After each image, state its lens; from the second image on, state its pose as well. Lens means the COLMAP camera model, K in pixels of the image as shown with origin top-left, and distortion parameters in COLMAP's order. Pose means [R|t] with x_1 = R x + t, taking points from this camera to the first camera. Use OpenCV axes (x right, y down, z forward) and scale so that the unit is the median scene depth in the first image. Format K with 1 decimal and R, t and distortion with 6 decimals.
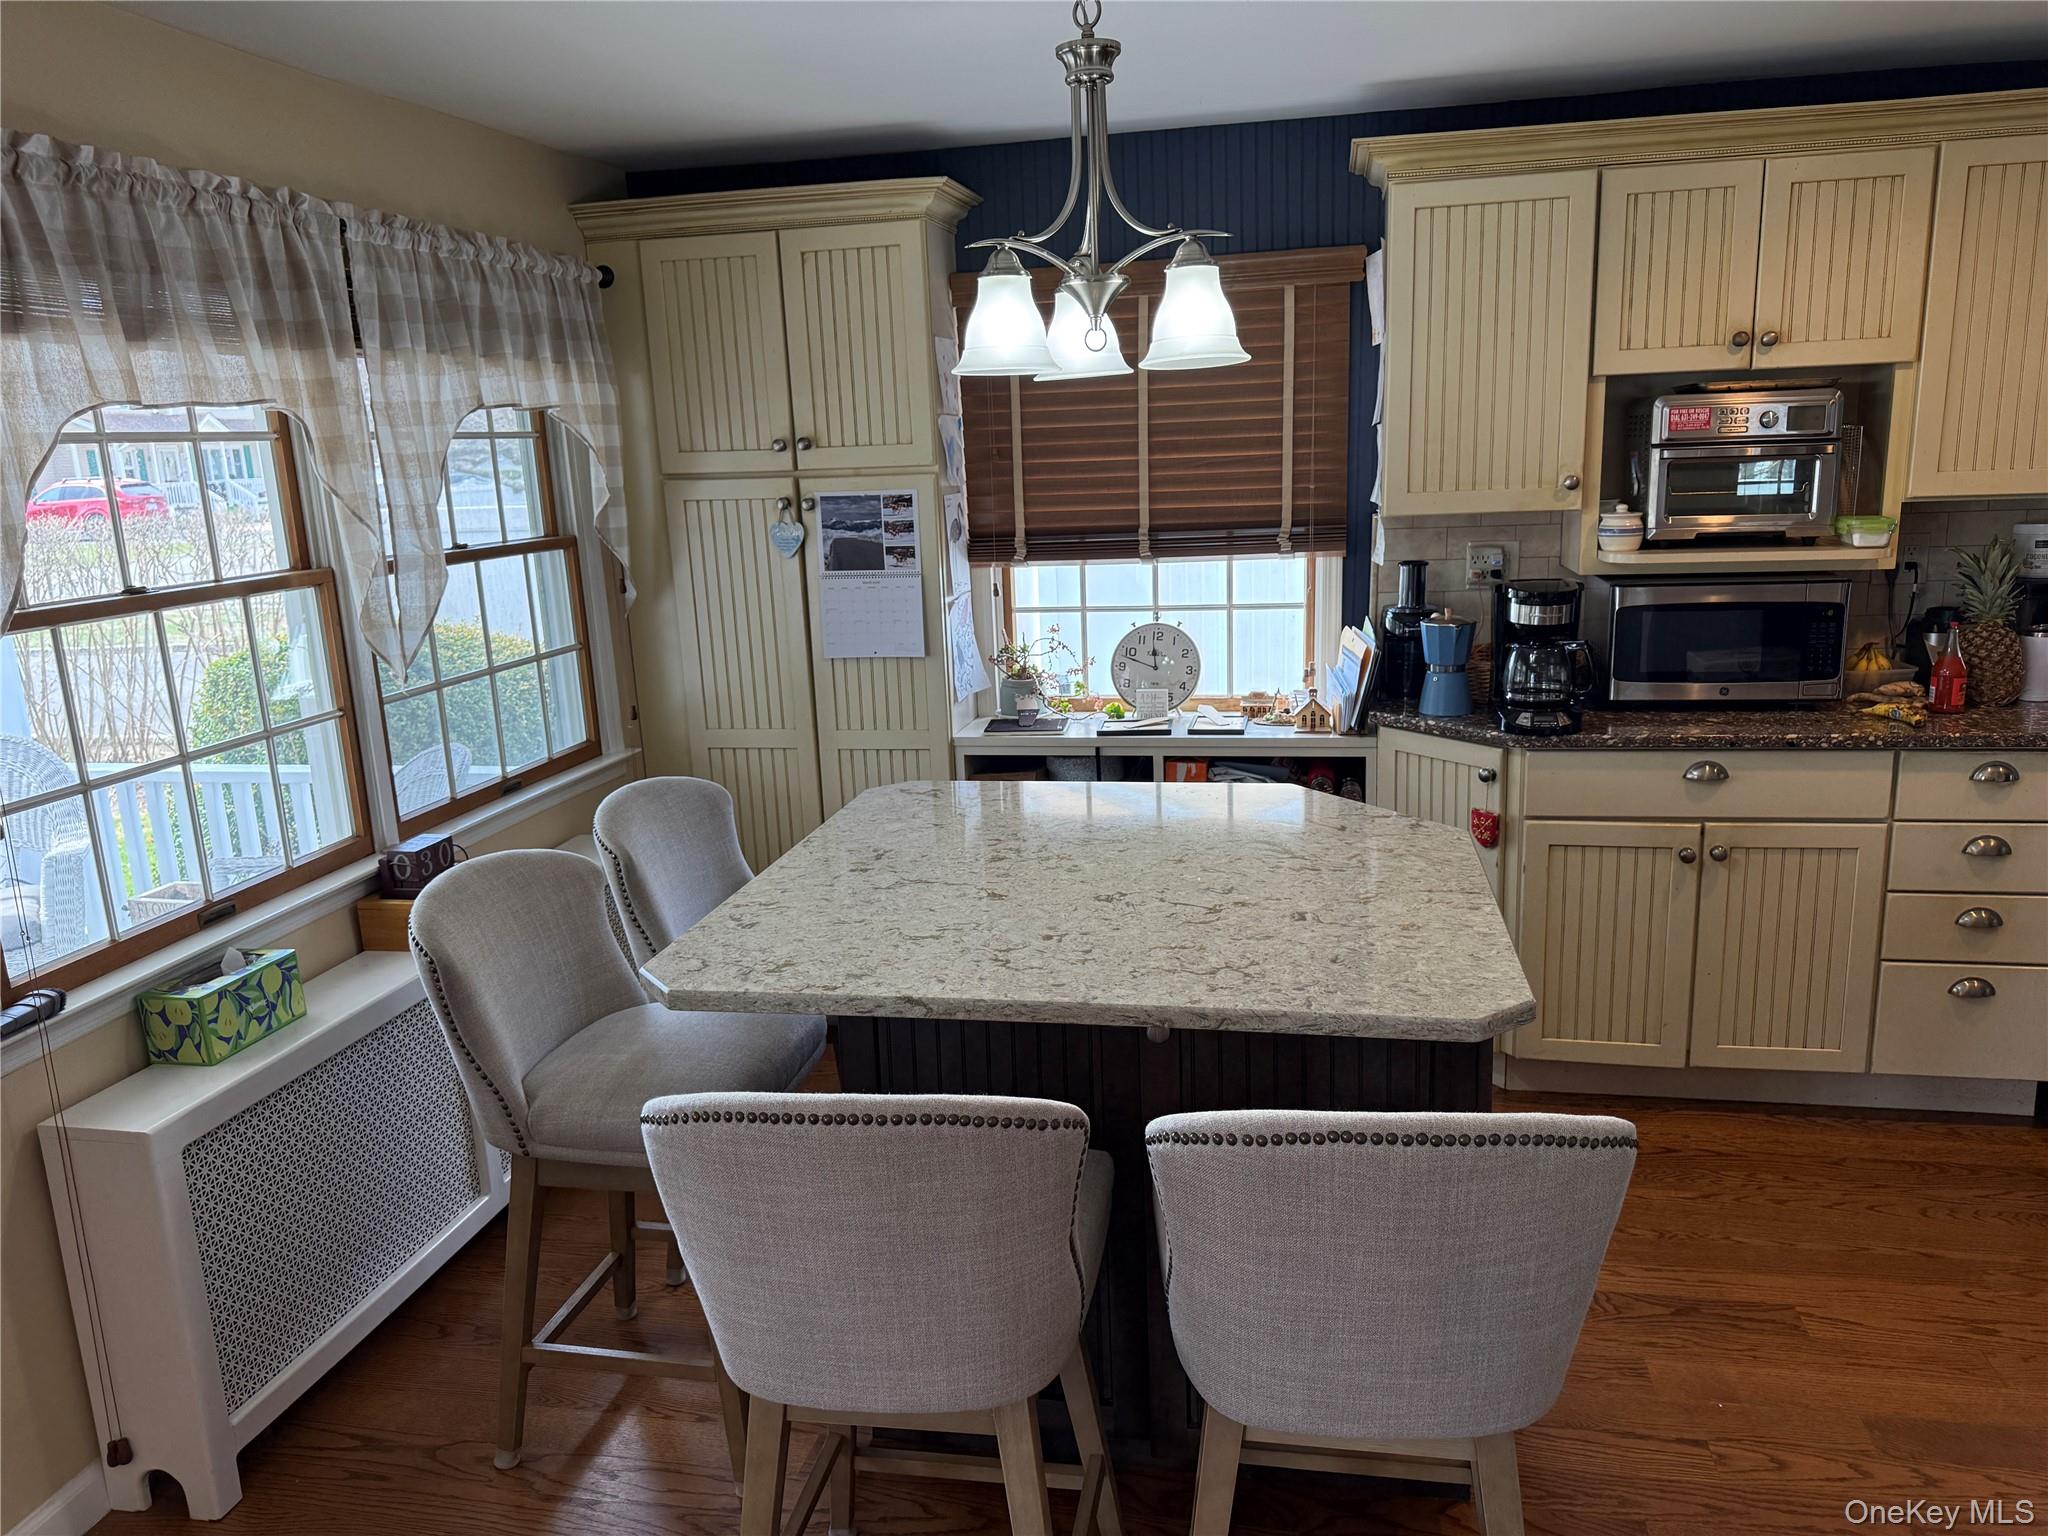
lens RADIAL K [[1462.3, 0, 1028.7], [0, 1462.3, 767.3], [0, 0, 1]] dist [0.006919, 0.000328]
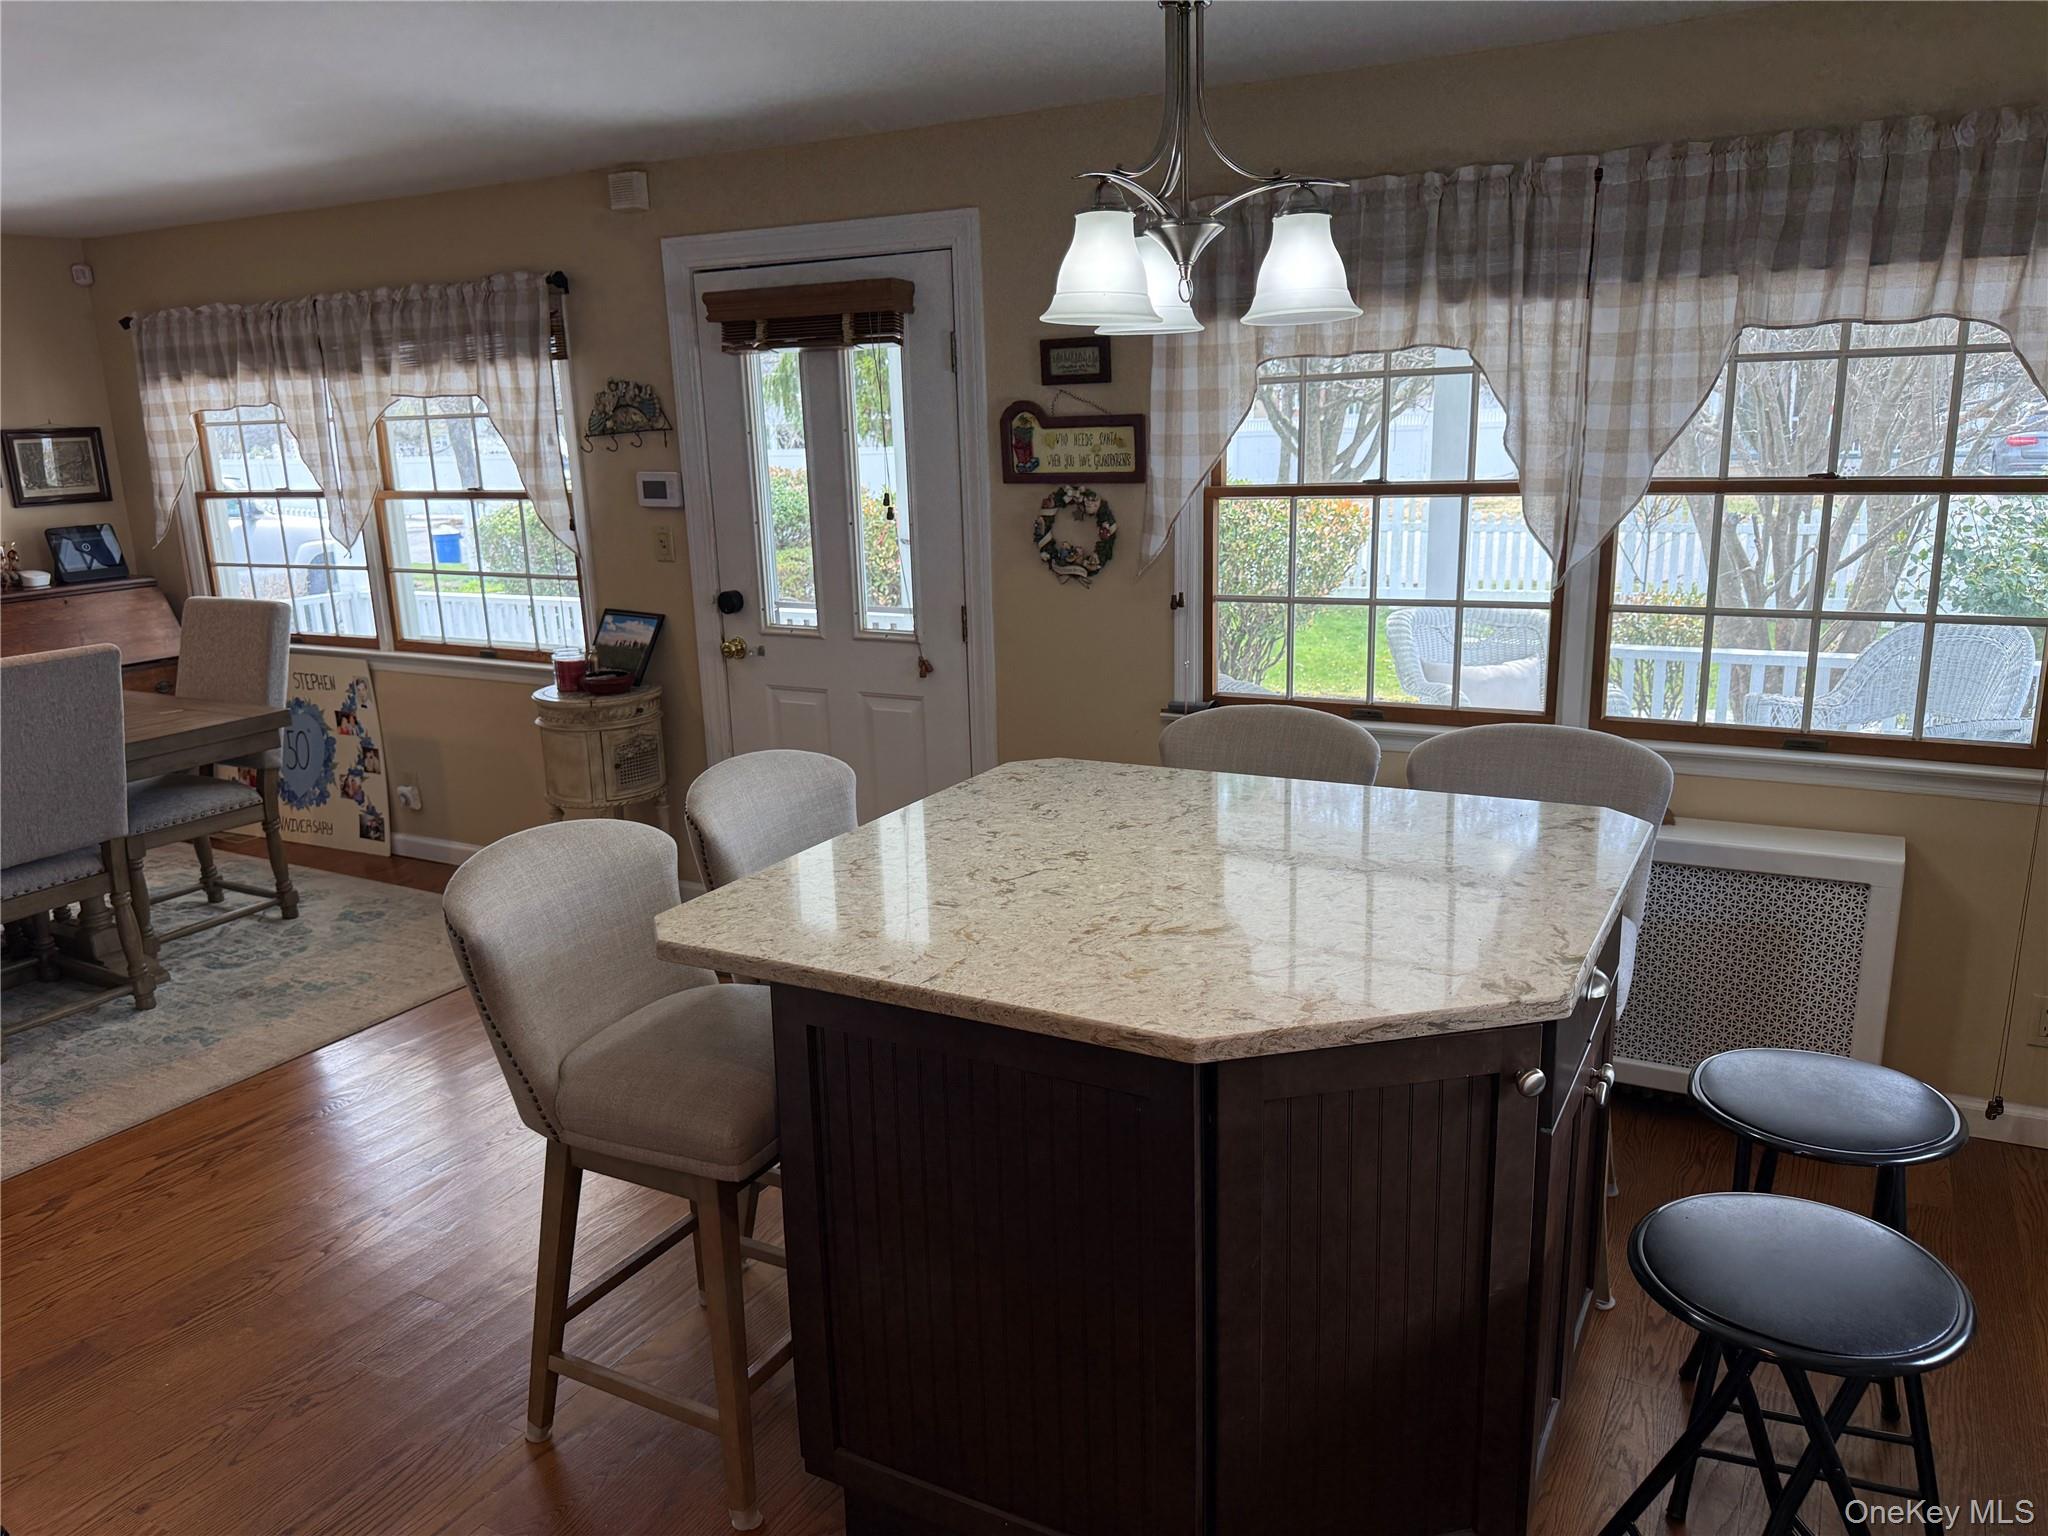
lens RADIAL K [[1462.3, 0, 1029.1], [0, 1462.3, 777.3], [0, 0, 1]] dist [0.006919, 0.000328]
pose [[-0.295793, 0.279711, -0.913383, 1.006499], [-0.164954, 0.926849, 0.337254, -0.309913], [0.940902, 0.250423, -0.228016, 1.196284]]
